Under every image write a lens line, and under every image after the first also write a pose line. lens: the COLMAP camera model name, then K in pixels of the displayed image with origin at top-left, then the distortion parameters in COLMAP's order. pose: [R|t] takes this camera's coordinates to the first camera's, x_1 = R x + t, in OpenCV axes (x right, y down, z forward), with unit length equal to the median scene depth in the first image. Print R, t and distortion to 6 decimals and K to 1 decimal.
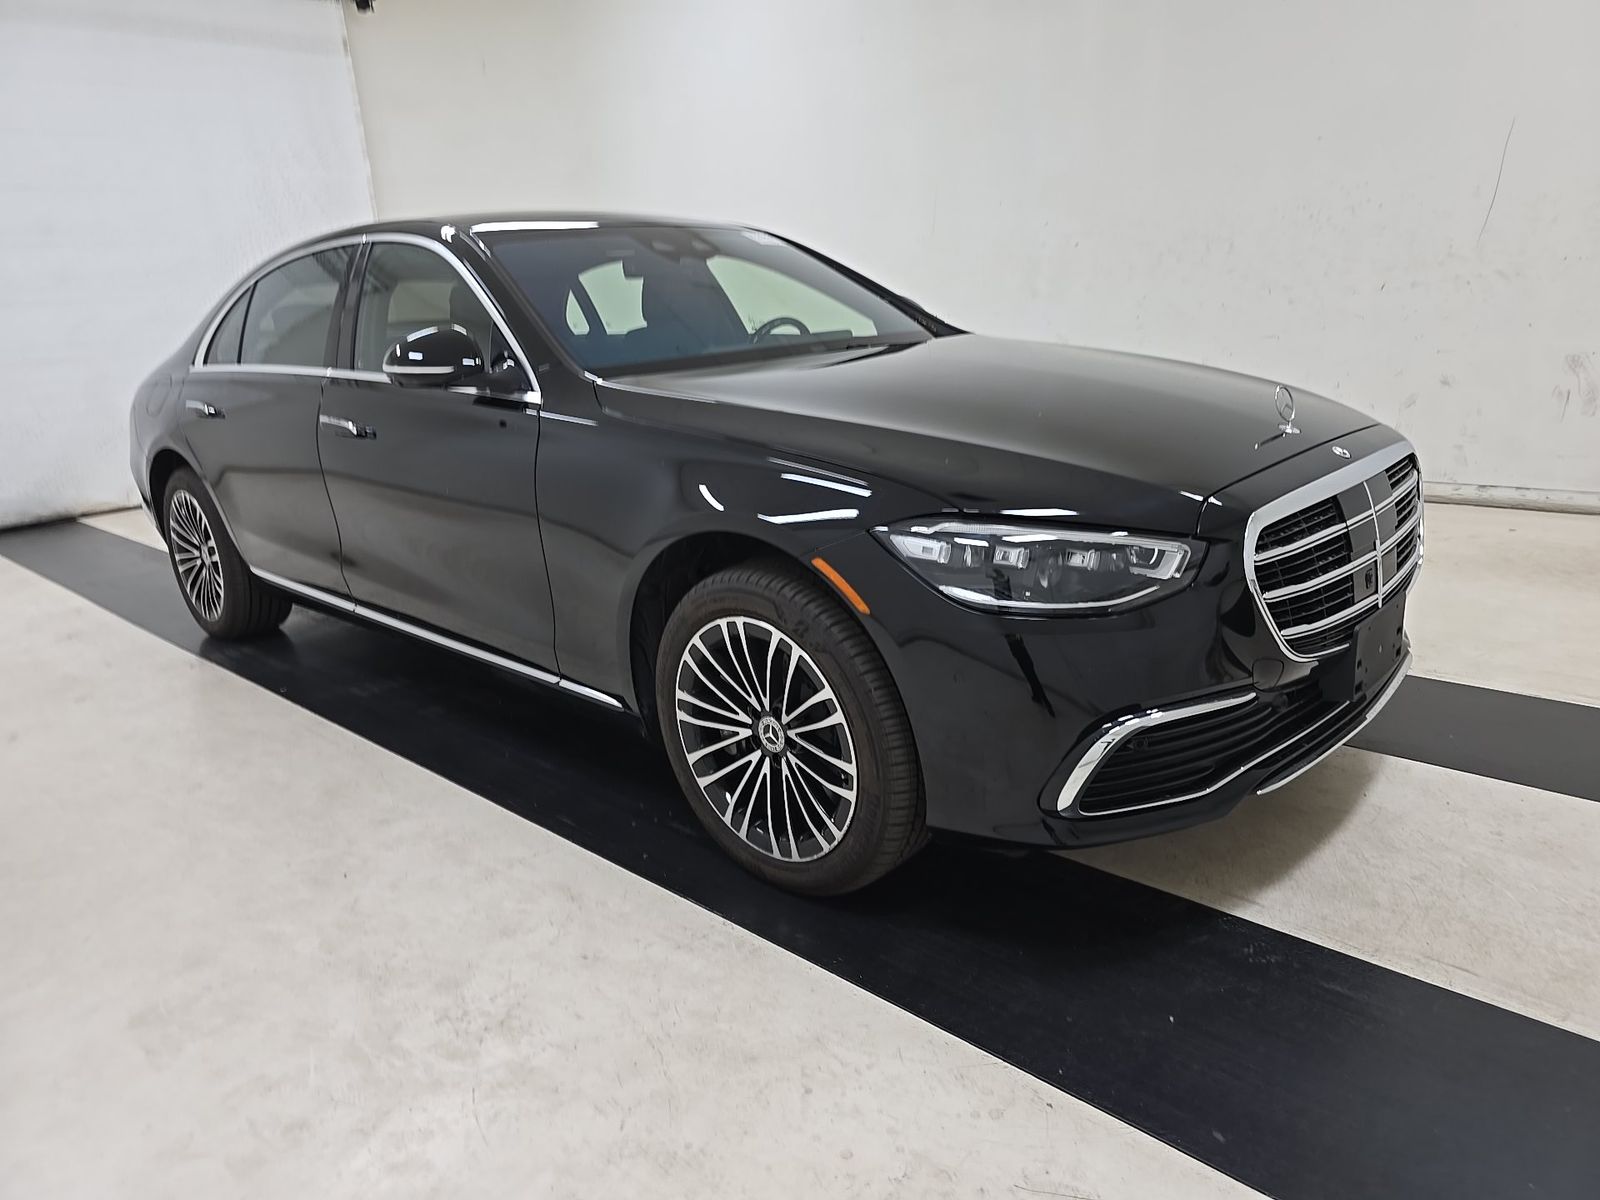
lens RADIAL K [[1057.1, 0, 812.0], [0, 1057.1, 607.7], [0, 0, 1]] dist [0.041439, -0.037232]
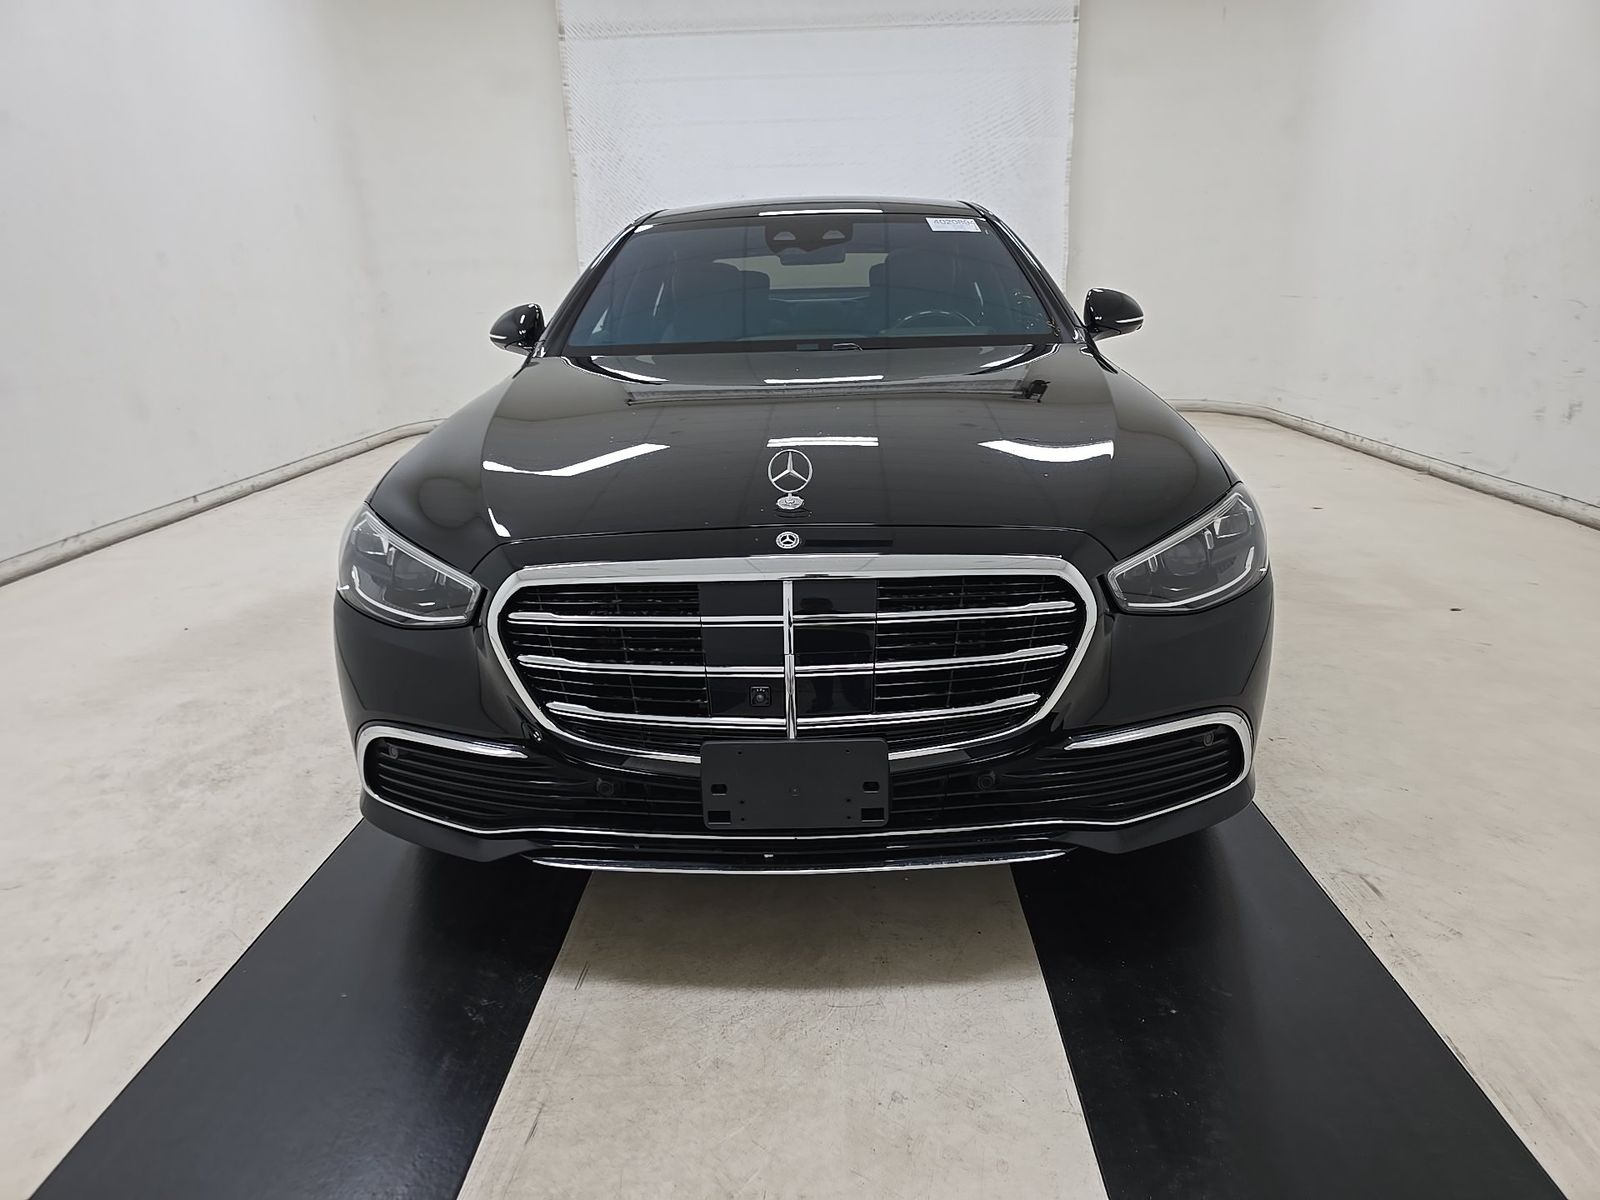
lens RADIAL K [[1057.1, 0, 812.0], [0, 1057.1, 607.7], [0, 0, 1]] dist [0.041439, -0.037232]
pose [[0.673217, 0.264065, -0.690687, 1.131949], [-0.230116, 0.962497, 0.143688, -0.226741], [0.702727, 0.062205, 0.708735, 0.467386]]
